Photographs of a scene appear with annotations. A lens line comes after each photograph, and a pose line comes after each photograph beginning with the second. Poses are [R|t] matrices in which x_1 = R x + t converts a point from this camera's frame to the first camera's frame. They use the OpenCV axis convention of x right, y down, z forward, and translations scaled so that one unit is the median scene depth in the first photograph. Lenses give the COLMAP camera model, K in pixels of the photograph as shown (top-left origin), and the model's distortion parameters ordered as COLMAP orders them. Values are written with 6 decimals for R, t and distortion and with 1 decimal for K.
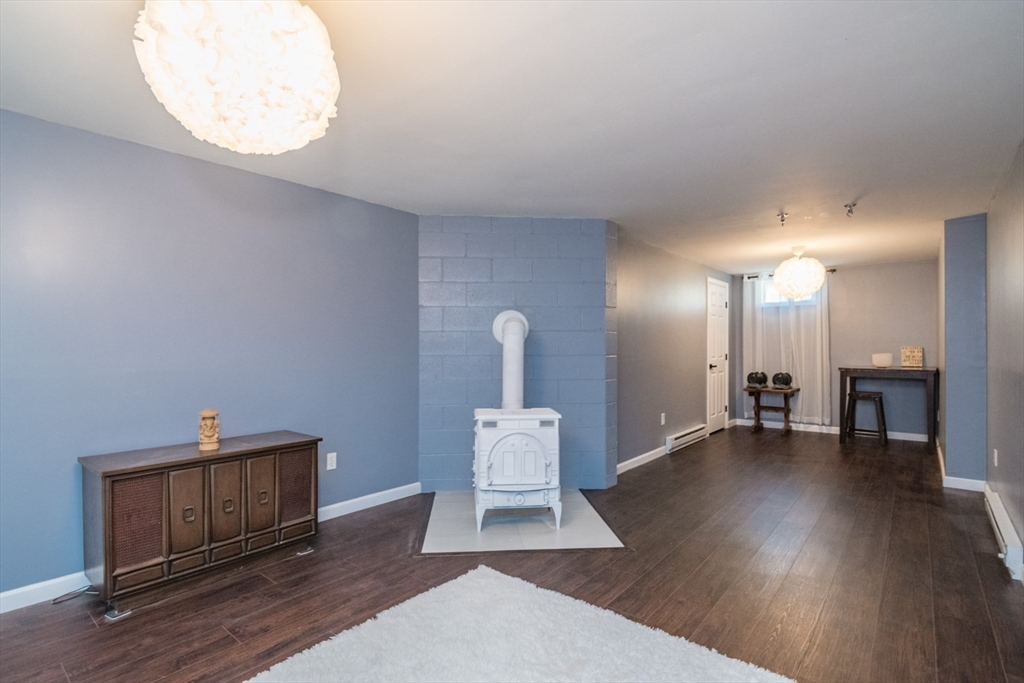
lens RADIAL K [[505.5, 0, 504.3], [0, 505.5, 347.3], [0, 0, 1]] dist [-0.009845, -0.000679]
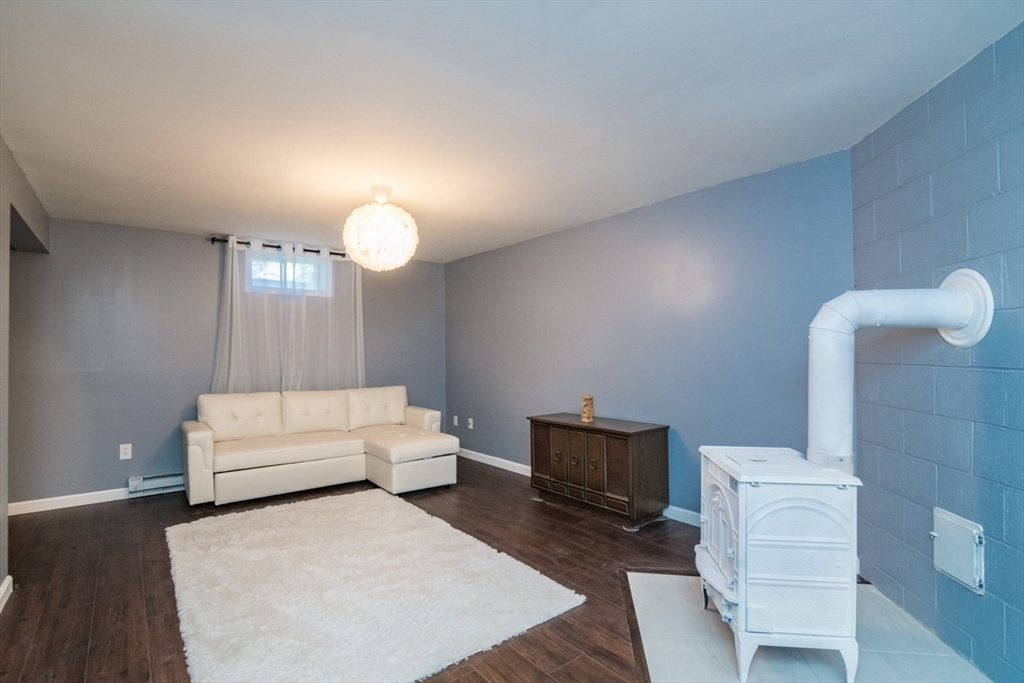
lens RADIAL K [[505.5, 0, 504.3], [0, 505.5, 347.3], [0, 0, 1]] dist [-0.009845, -0.000679]
pose [[-0.233011, -0.003686, -0.972467, 0.922434], [0.010022, 0.999931, -0.006191, -0.004681], [0.972422, -0.011189, -0.232958, 1.160250]]
